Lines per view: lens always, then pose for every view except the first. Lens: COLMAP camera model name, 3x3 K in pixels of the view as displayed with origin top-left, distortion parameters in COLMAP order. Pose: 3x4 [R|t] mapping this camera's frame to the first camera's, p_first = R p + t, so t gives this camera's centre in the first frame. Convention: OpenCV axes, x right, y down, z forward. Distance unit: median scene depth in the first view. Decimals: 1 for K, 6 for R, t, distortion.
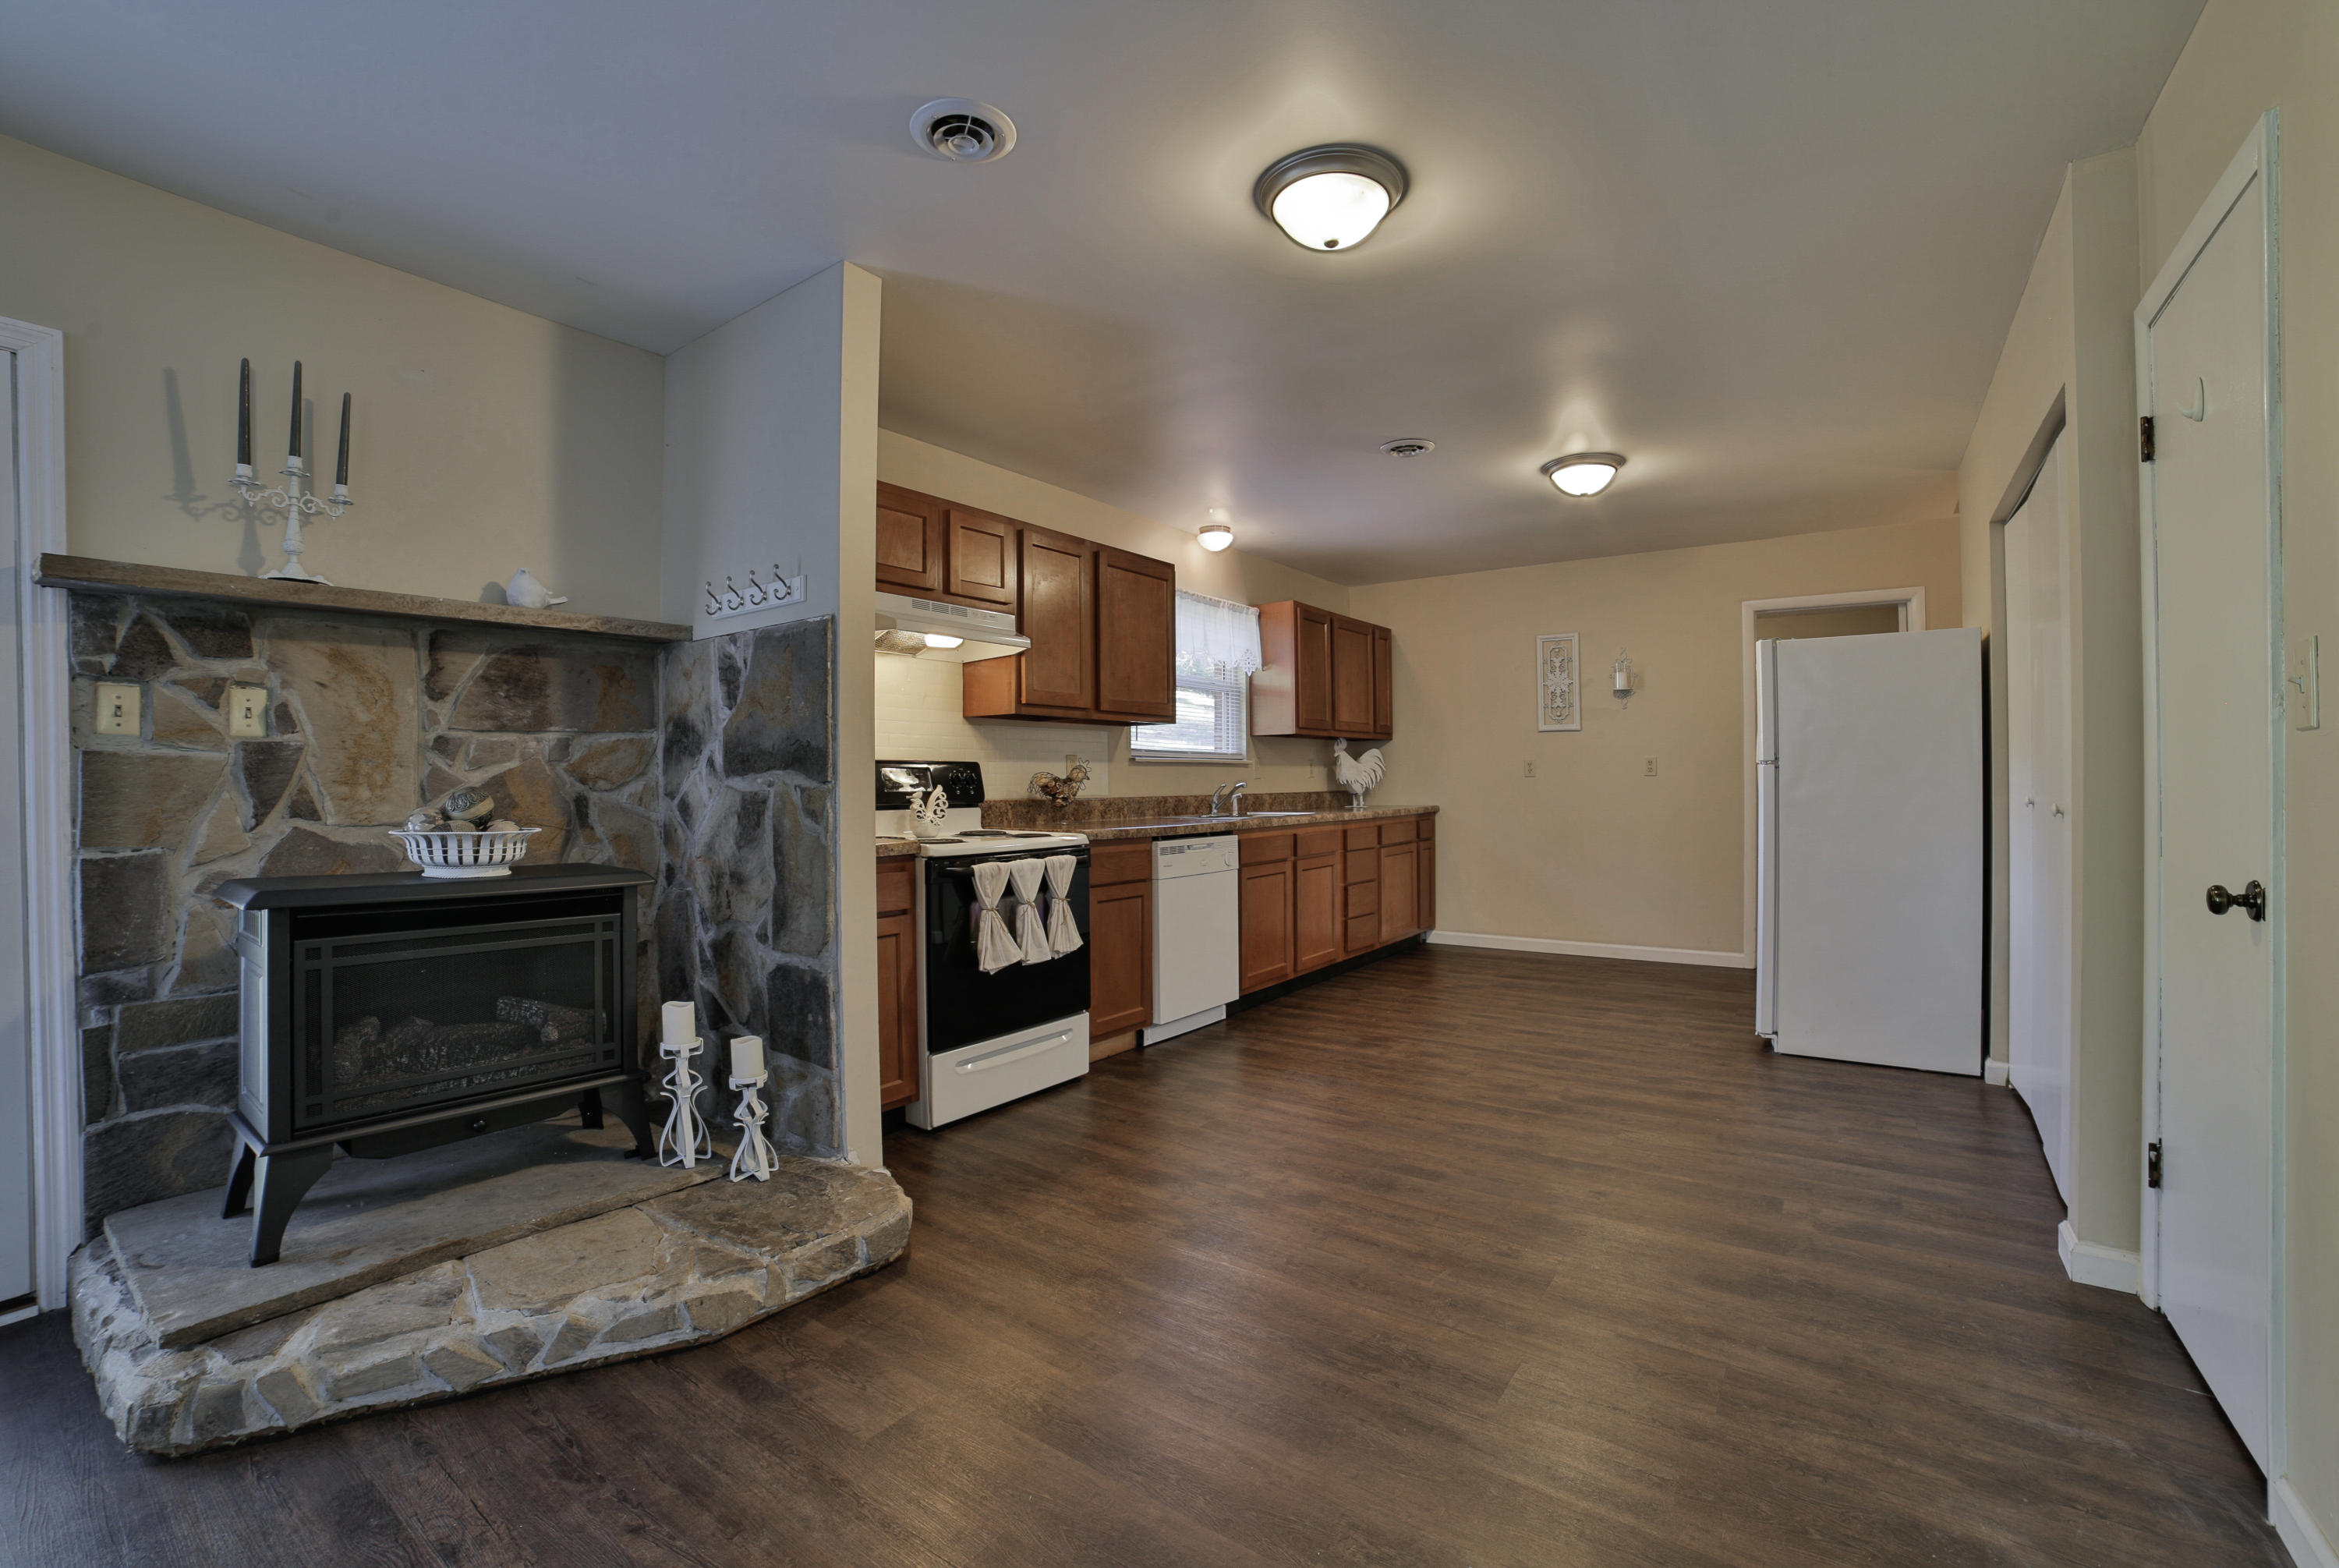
lens RADIAL K [[999.3, 0, 1169.5], [0, 999.3, 784.0], [0, 0, 1]] dist [-0.112907, 0.041199]
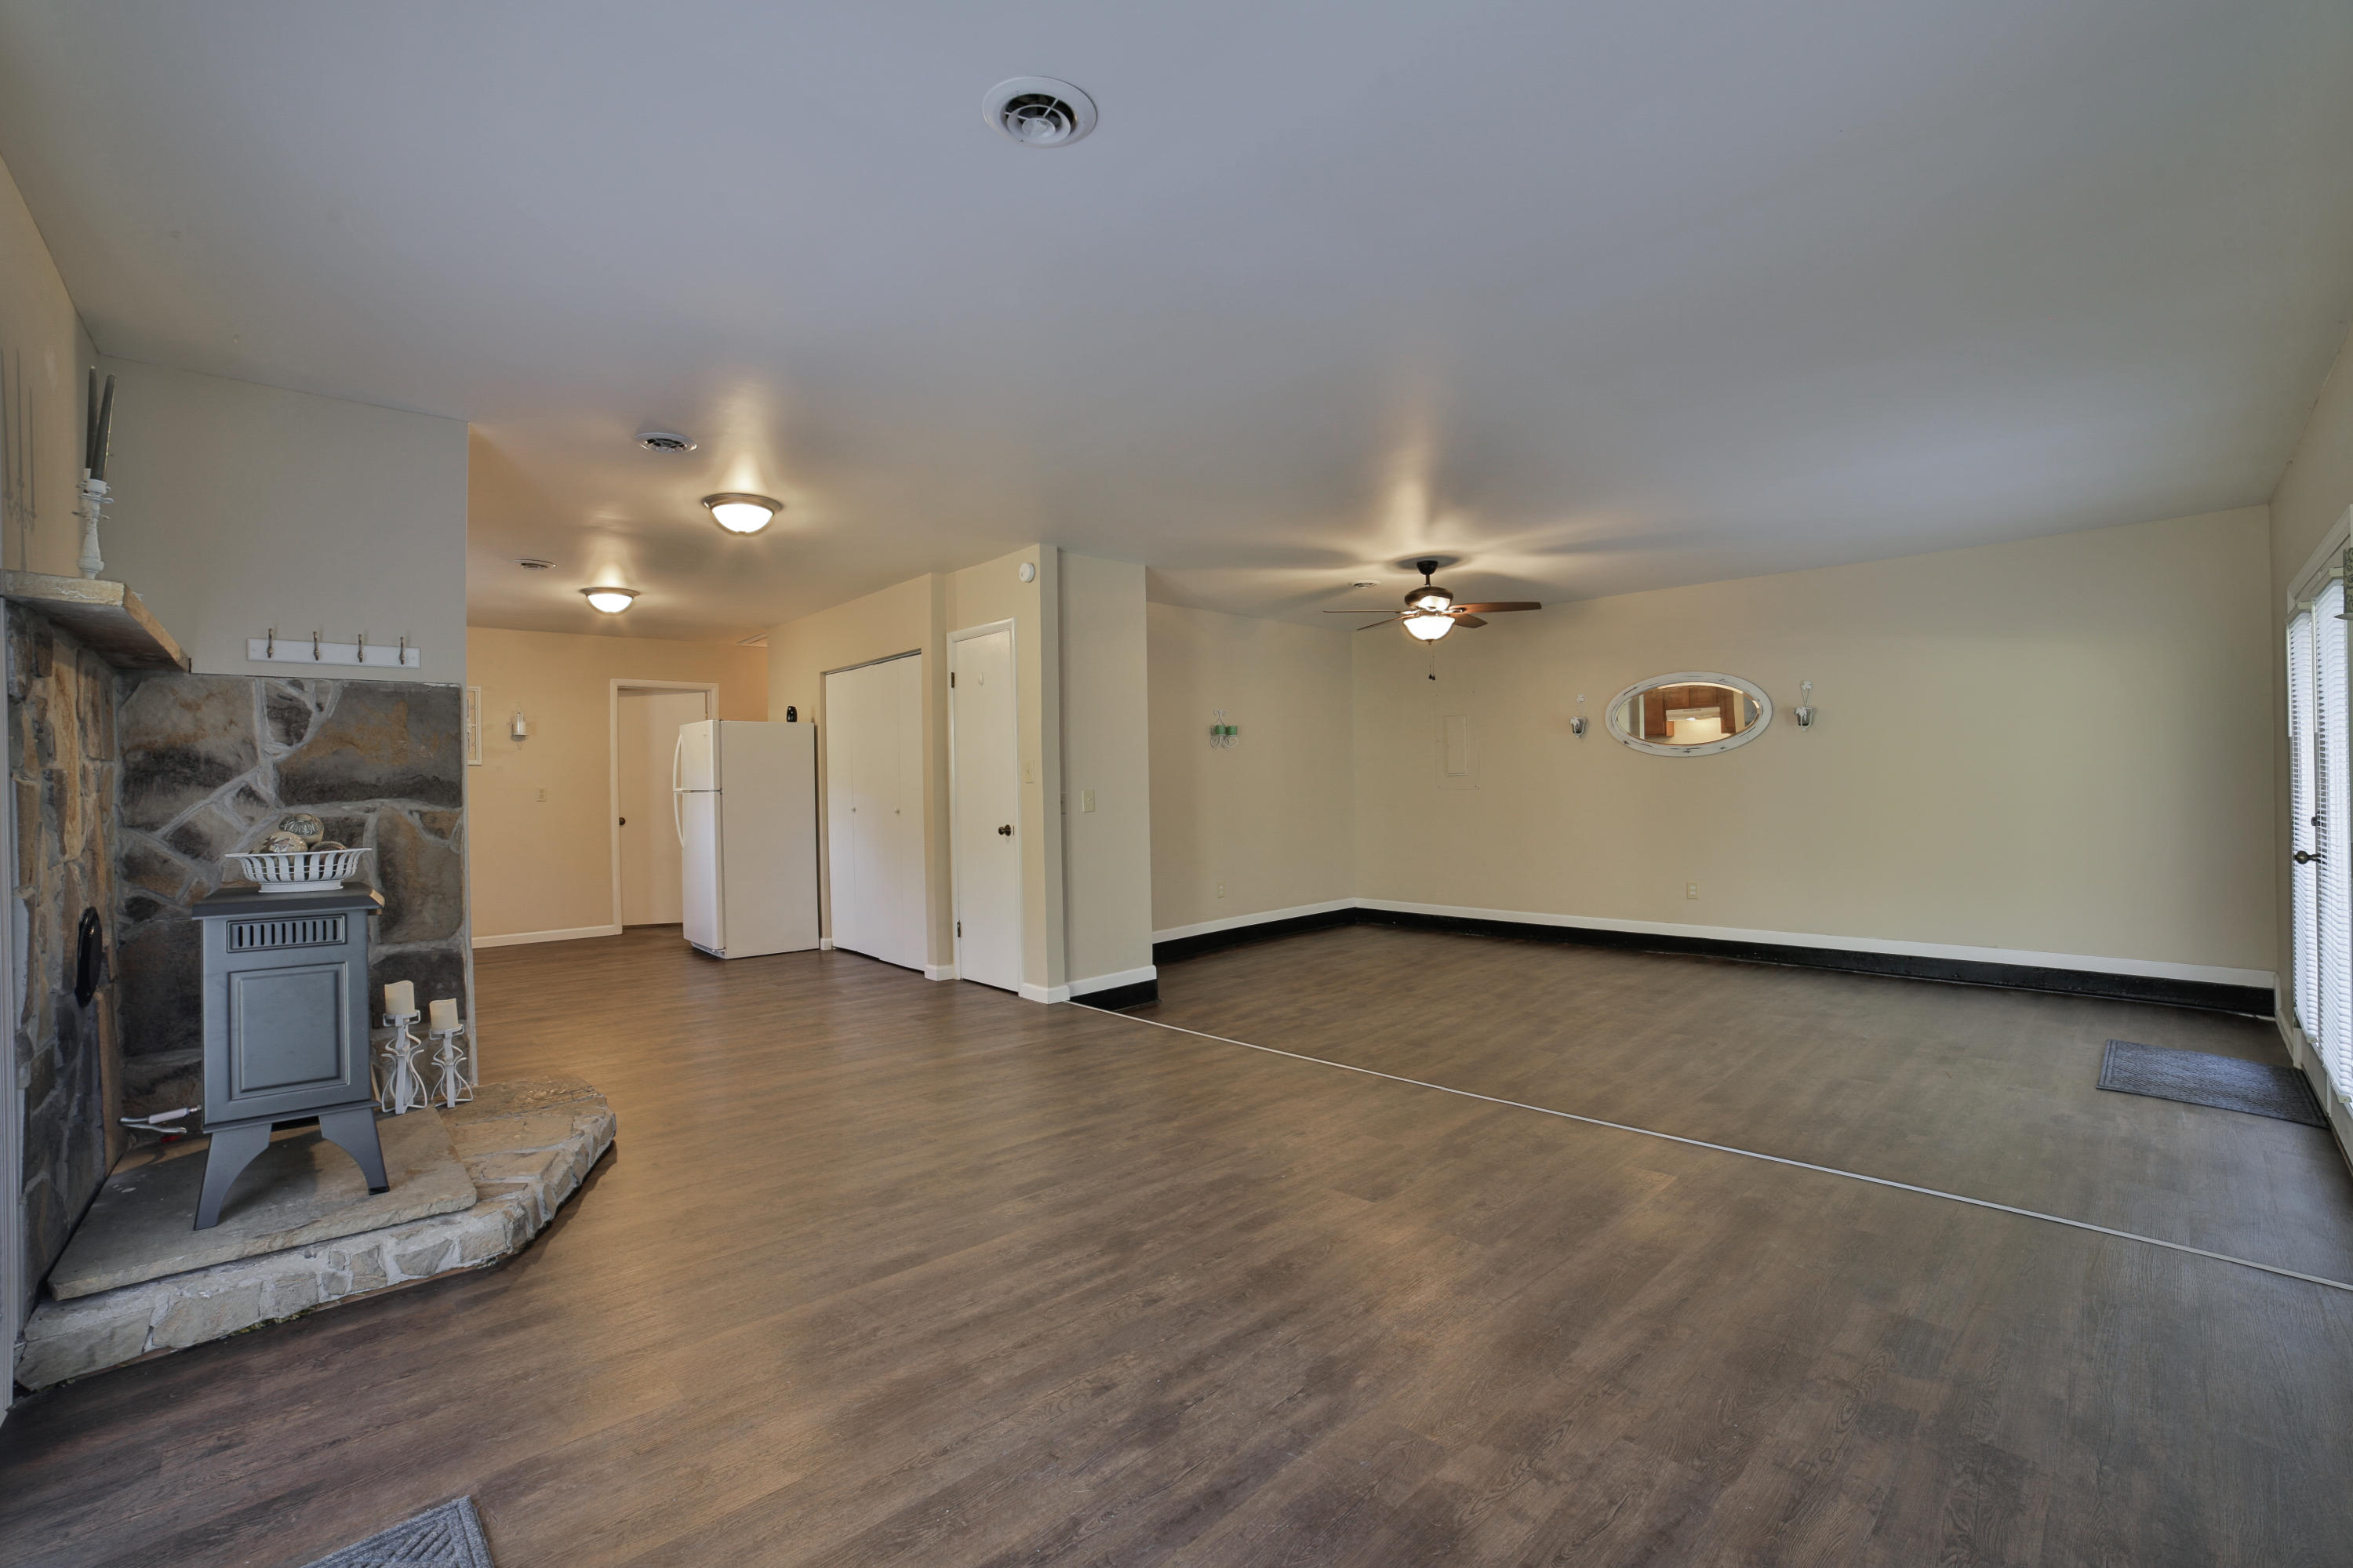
lens RADIAL K [[1005.3, 0, 1176.5], [0, 1005.3, 784.0], [0, 0, 1]] dist [-0.112907, 0.041199]
pose [[0.195671, 0.005385, 0.980655, -1.119591], [0.022403, 0.999699, -0.009960, 0.001363], [-0.980414, 0.023918, 0.195492, -0.178303]]
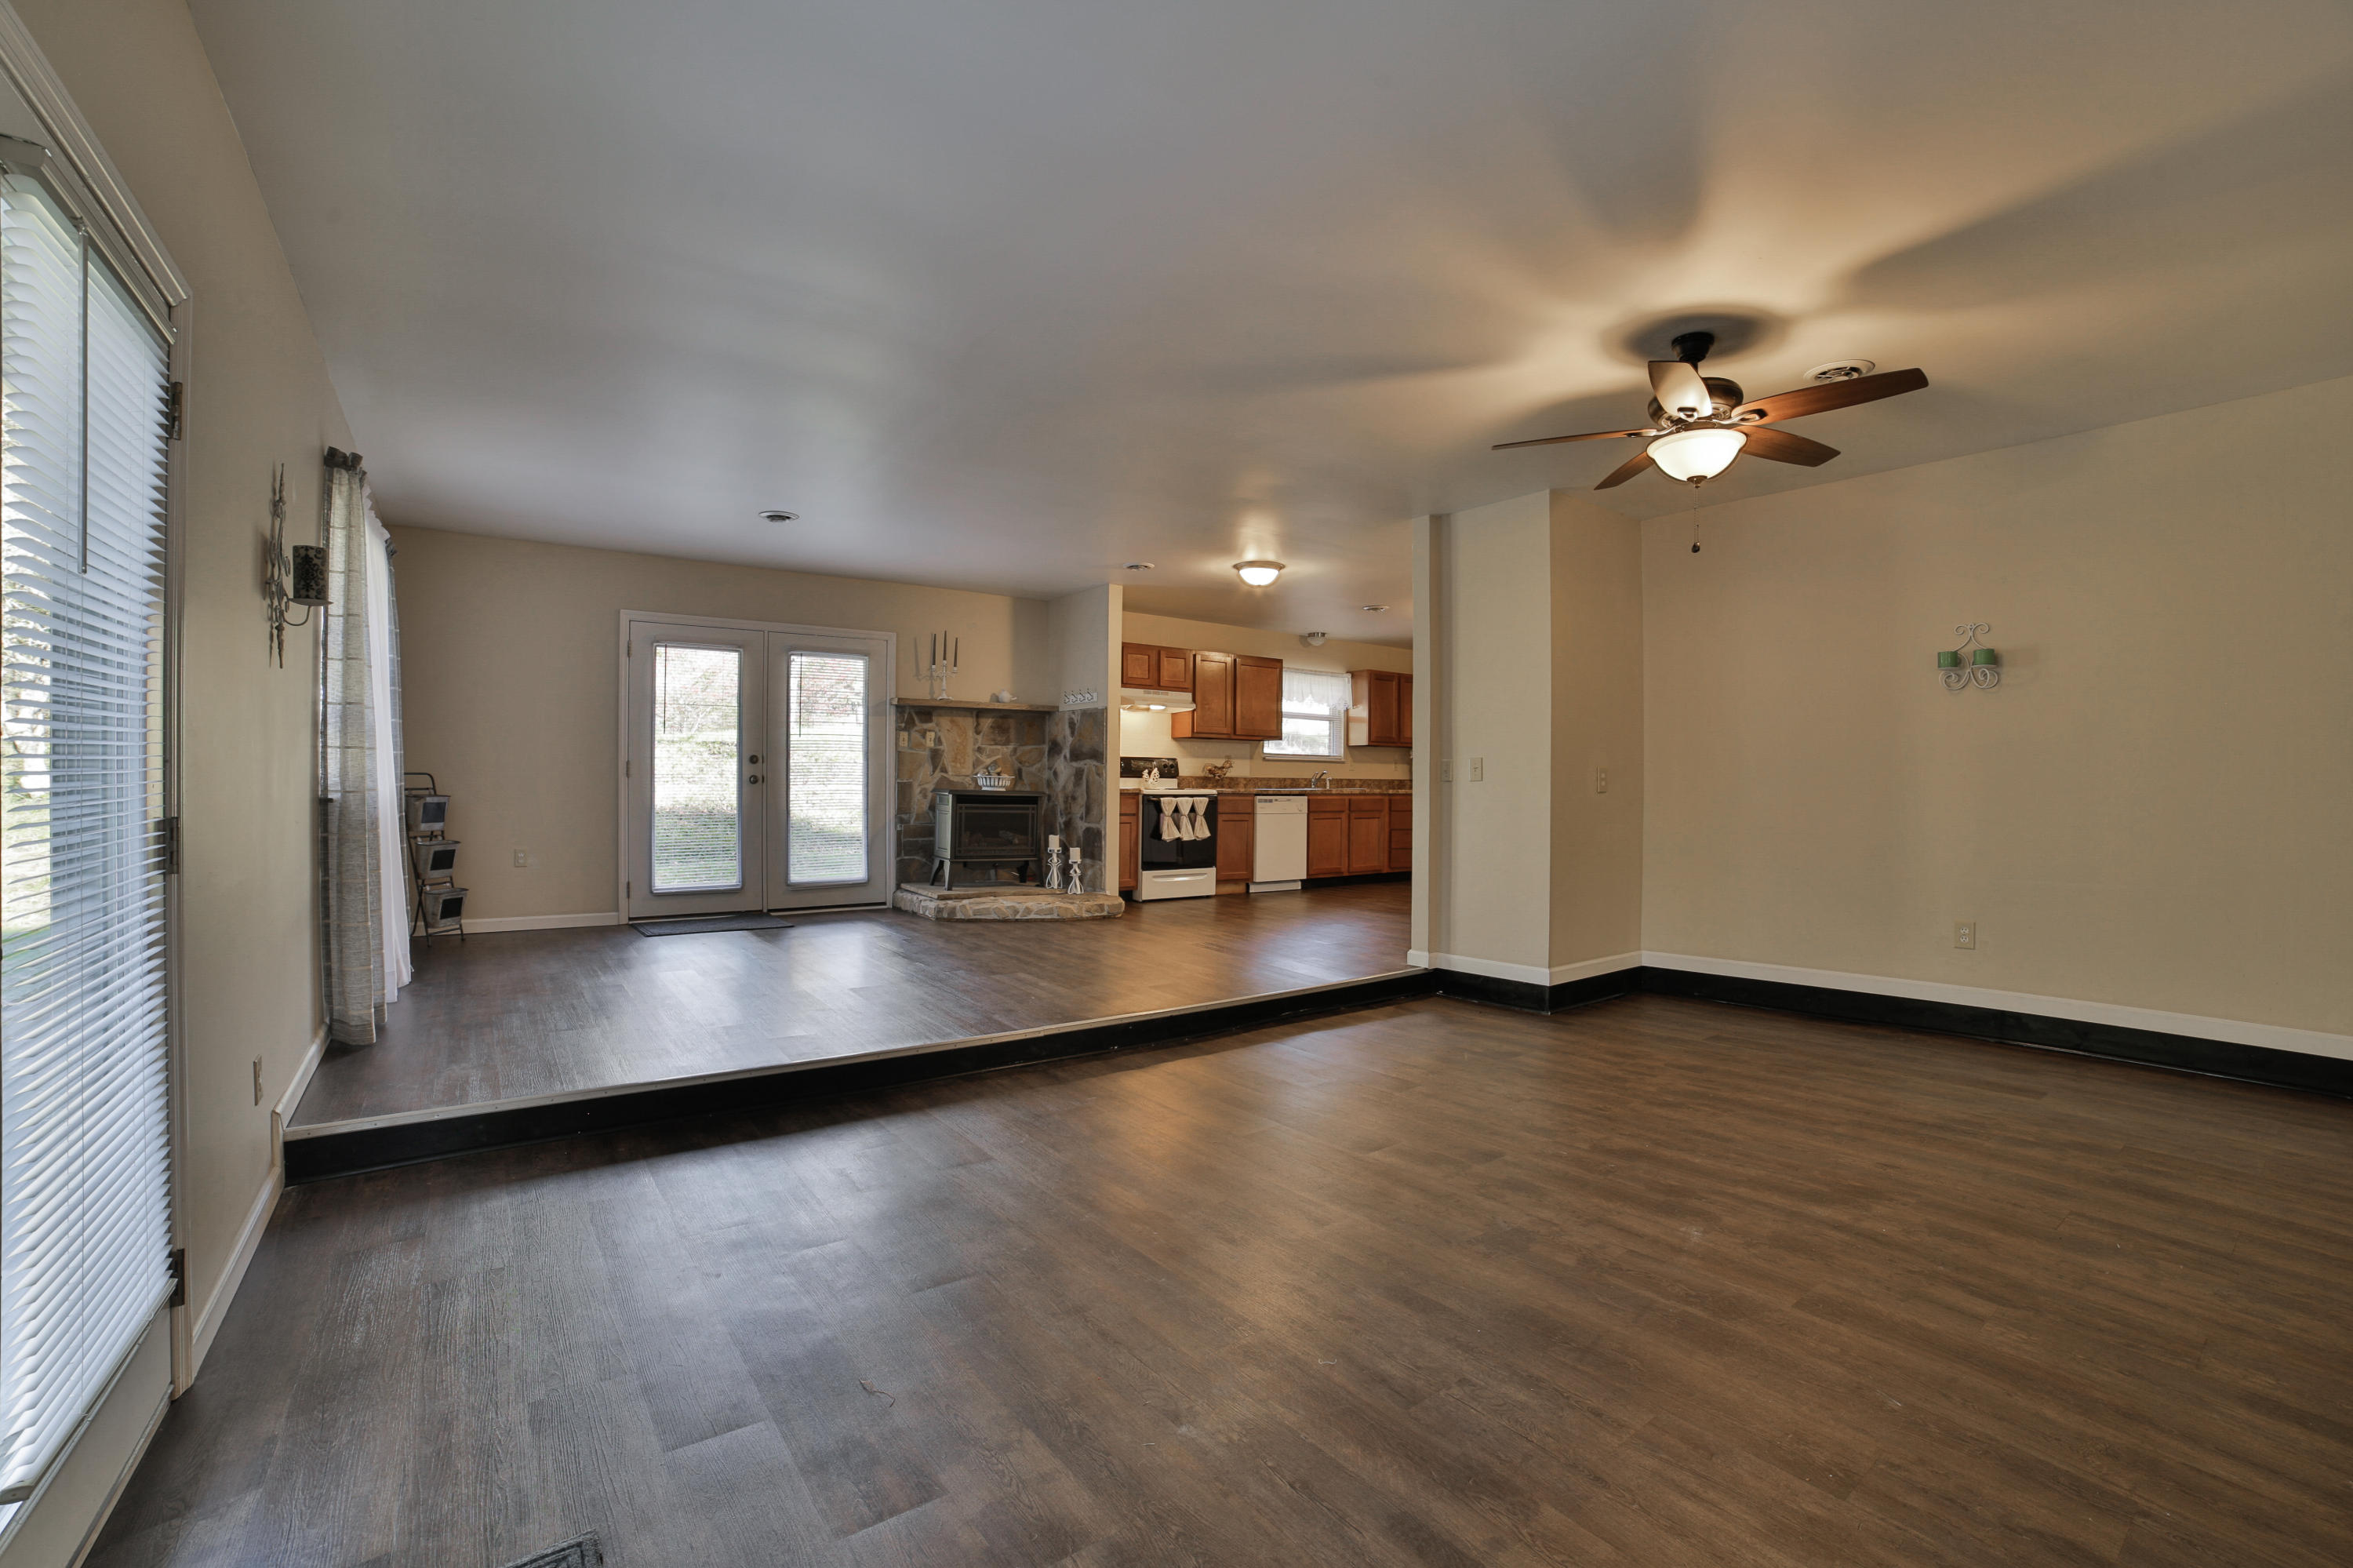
lens RADIAL K [[1005.3, 0, 1176.5], [0, 1005.3, 784.0], [0, 0, 1]] dist [-0.112907, 0.041199]
pose [[0.952863, 0.016527, -0.302950, 0.599542], [-0.017308, 0.999850, 0.000107, 0.042968], [0.302906, 0.005142, 0.953007, -1.394609]]
